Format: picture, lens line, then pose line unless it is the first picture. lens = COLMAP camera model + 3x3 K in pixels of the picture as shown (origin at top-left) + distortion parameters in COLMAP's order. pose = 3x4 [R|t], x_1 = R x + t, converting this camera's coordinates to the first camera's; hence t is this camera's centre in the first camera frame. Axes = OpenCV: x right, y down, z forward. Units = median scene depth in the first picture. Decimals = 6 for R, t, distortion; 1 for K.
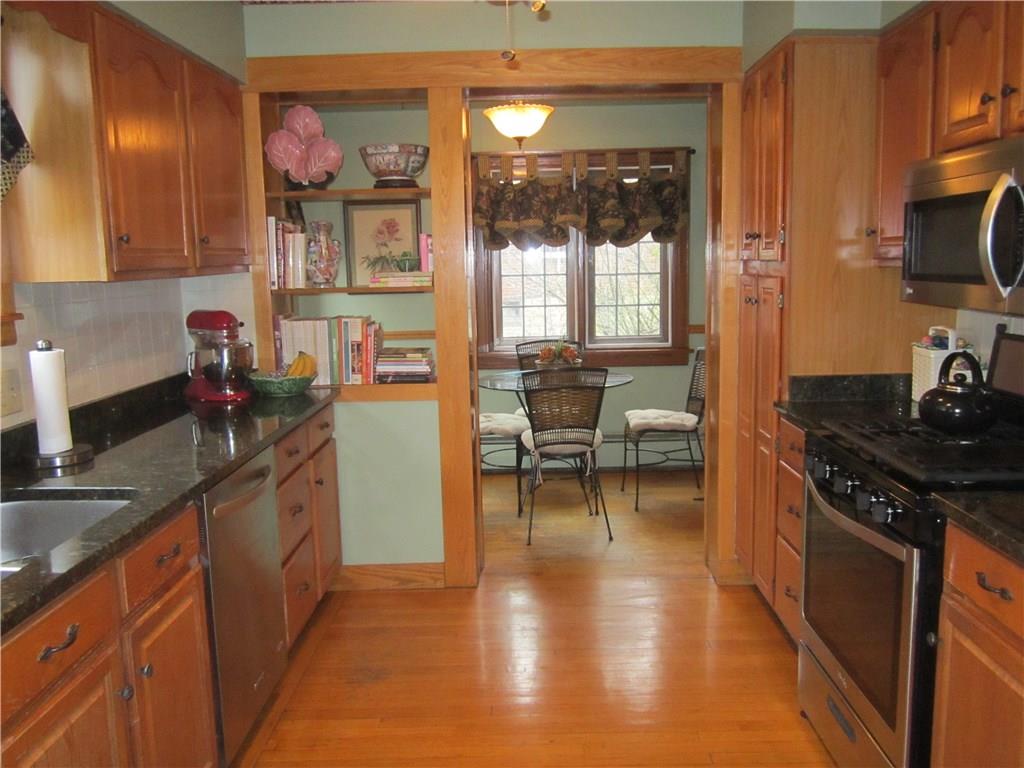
lens RADIAL K [[861.0, 0, 511.2], [0, 861.0, 385.1], [0, 0, 1]] dist [-0.043060, 0.024248]
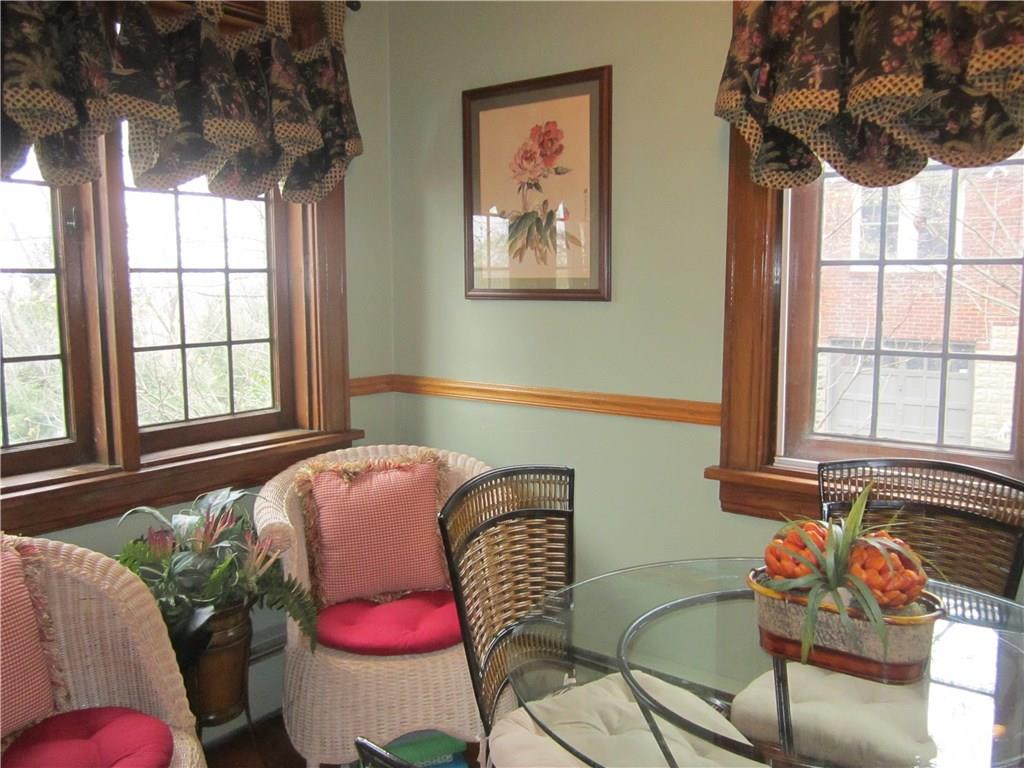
lens RADIAL K [[861.0, 0, 513.6], [0, 861.0, 384.2], [0, 0, 1]] dist [-0.043060, 0.024248]
pose [[0.809136, 0.092522, -0.580292, 0.159169], [-0.102850, 0.994581, 0.015167, -0.112204], [0.578551, 0.047411, 0.814267, 1.035741]]
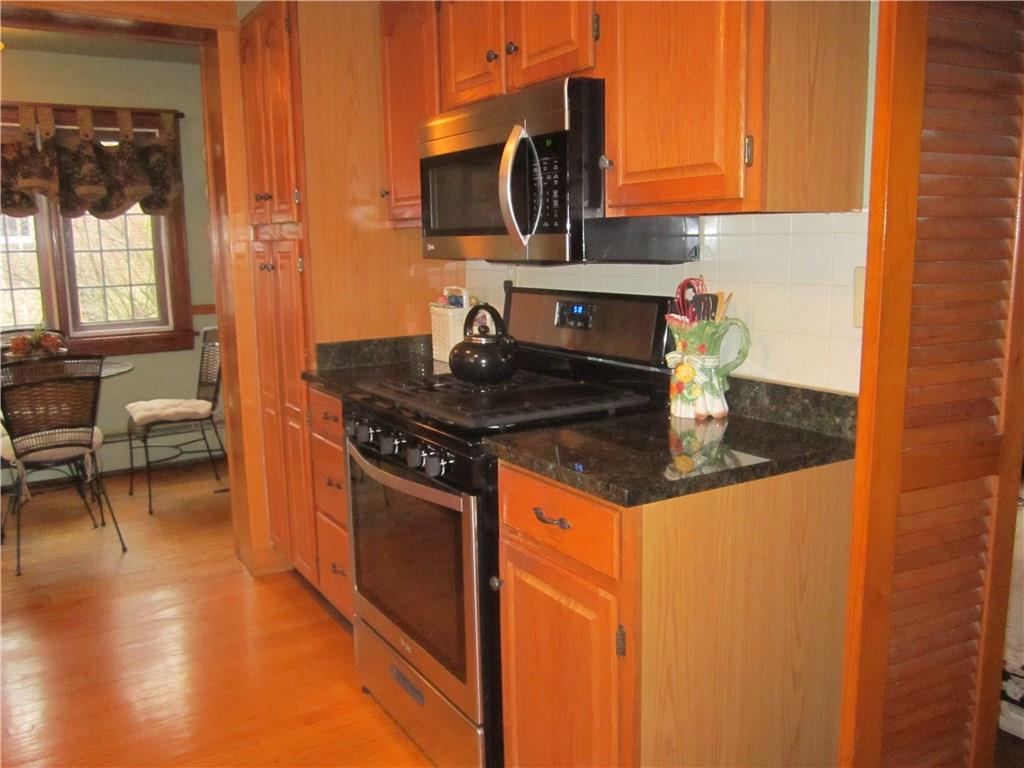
lens RADIAL K [[861.0, 0, 516.9], [0, 861.0, 378.6], [0, 0, 1]] dist [-0.043060, 0.024248]
pose [[0.836618, -0.081891, 0.541630, -0.007413], [0.079259, 0.996454, 0.028232, 0.016629], [-0.542022, 0.019310, 0.840142, 0.068625]]
